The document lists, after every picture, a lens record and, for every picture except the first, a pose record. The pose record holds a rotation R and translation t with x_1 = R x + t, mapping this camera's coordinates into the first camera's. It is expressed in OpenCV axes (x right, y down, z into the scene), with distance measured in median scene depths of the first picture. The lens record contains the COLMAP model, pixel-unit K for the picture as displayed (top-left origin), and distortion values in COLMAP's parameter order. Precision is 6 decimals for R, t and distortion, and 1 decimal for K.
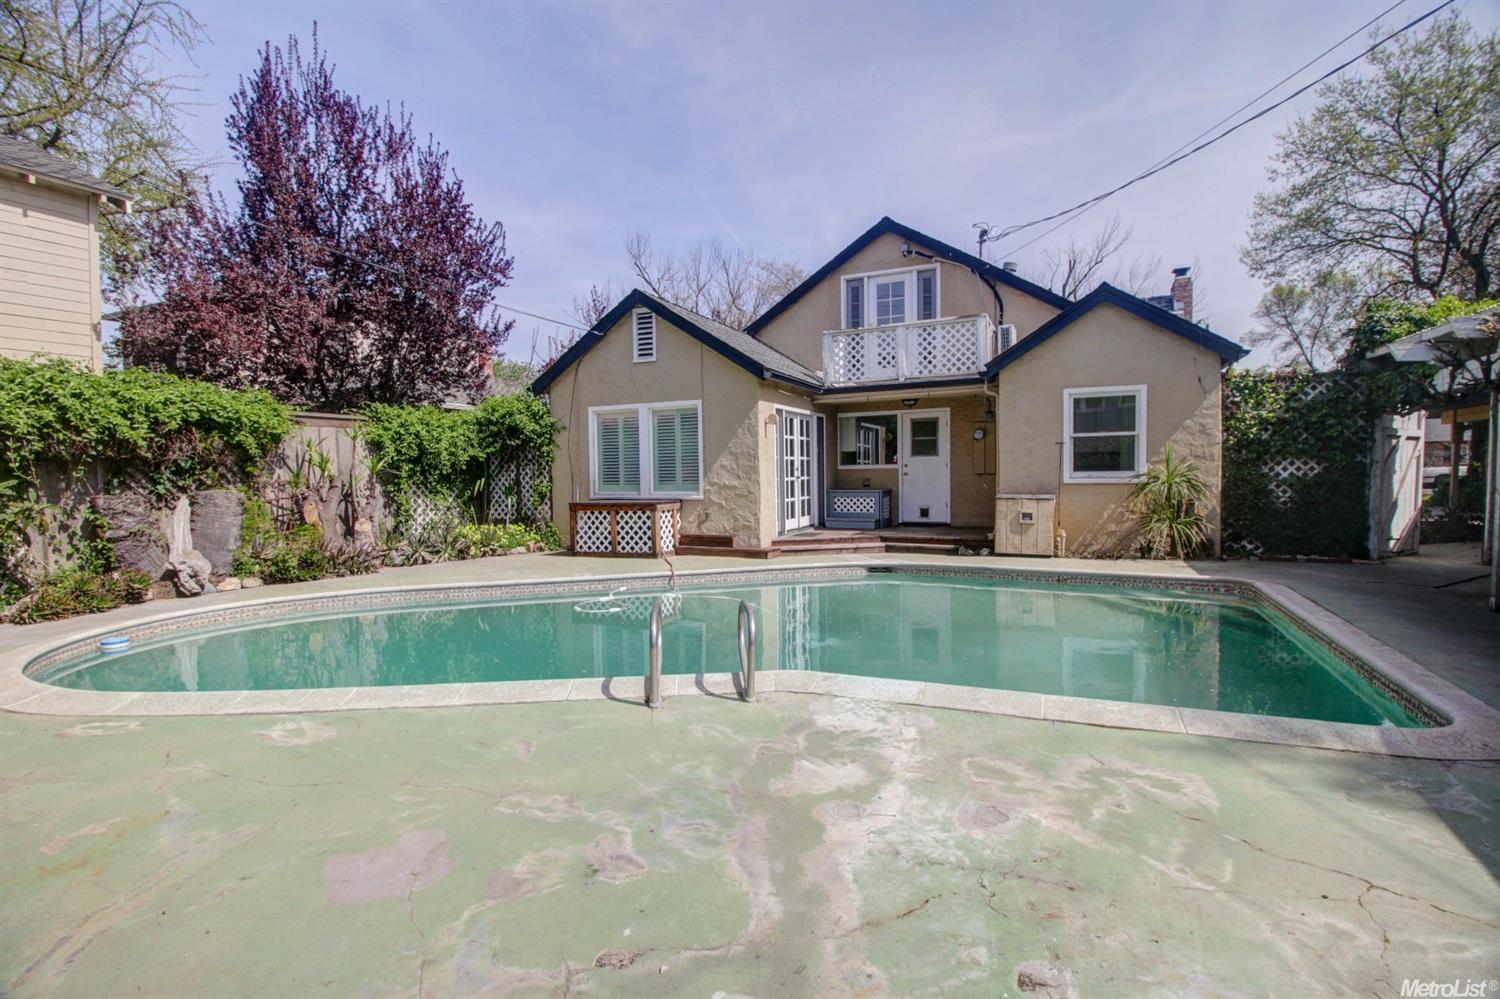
lens RADIAL K [[695.5, 0, 750.0], [0, 695.5, 499.5], [0, 0, 1]] dist [0.008826, -0.013408]
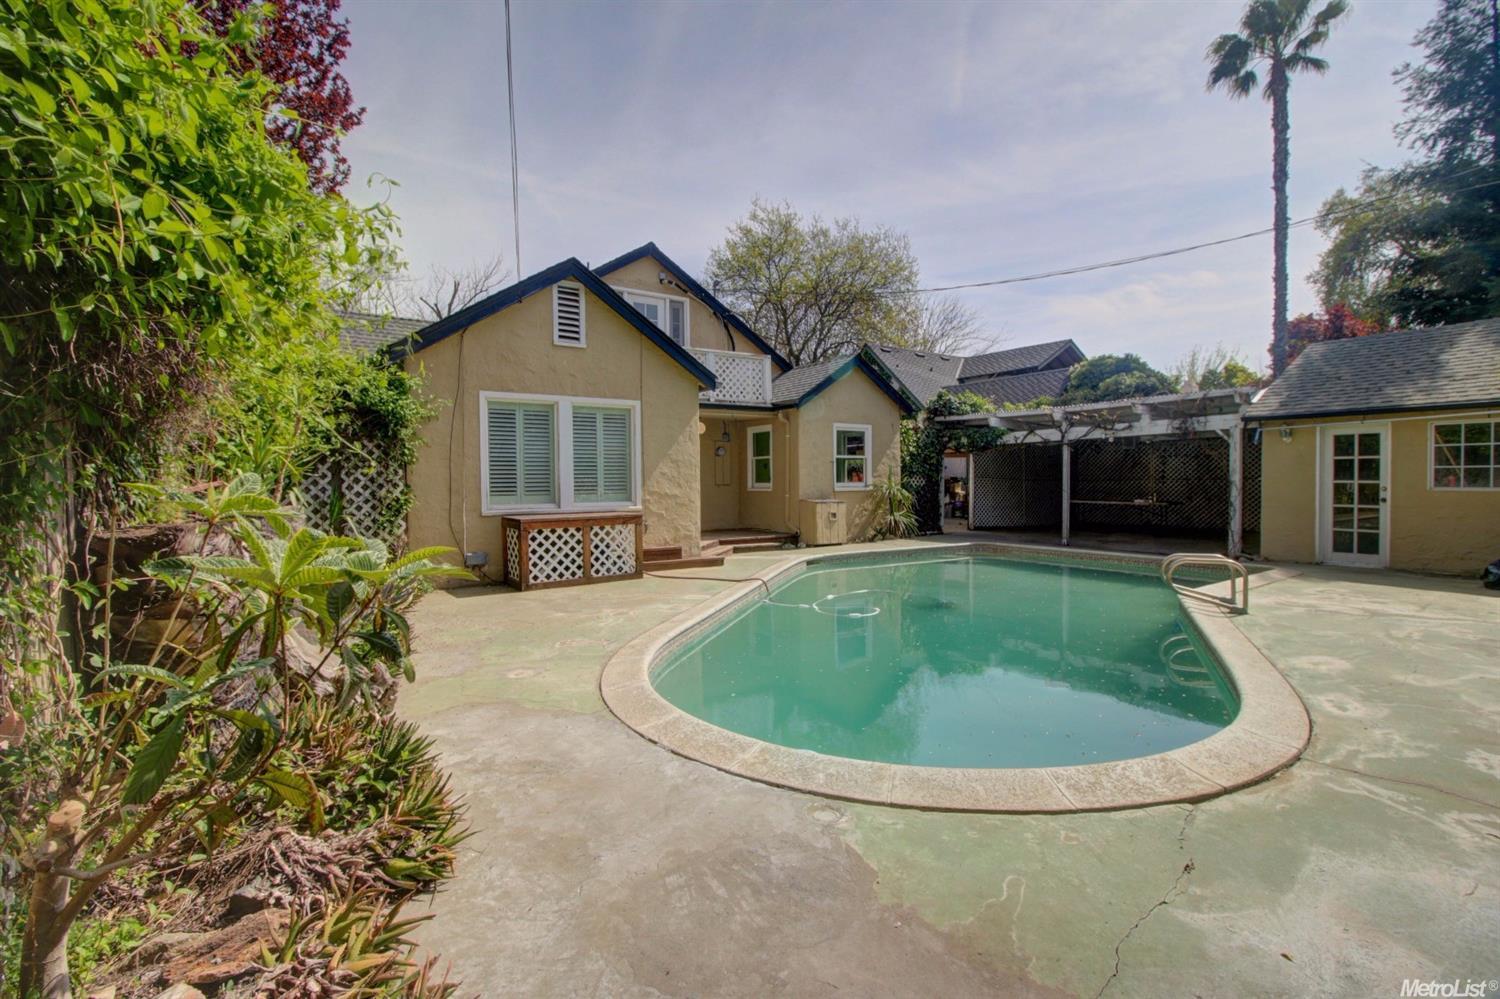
lens RADIAL K [[695.5, 0, 750.0], [0, 695.5, 499.5], [0, 0, 1]] dist [0.008826, -0.013408]
pose [[0.517658, -0.012573, 0.855495, -0.776968], [0.035658, 0.999340, -0.006889, -0.002769], [-0.854844, 0.034072, 0.517765, 0.409135]]
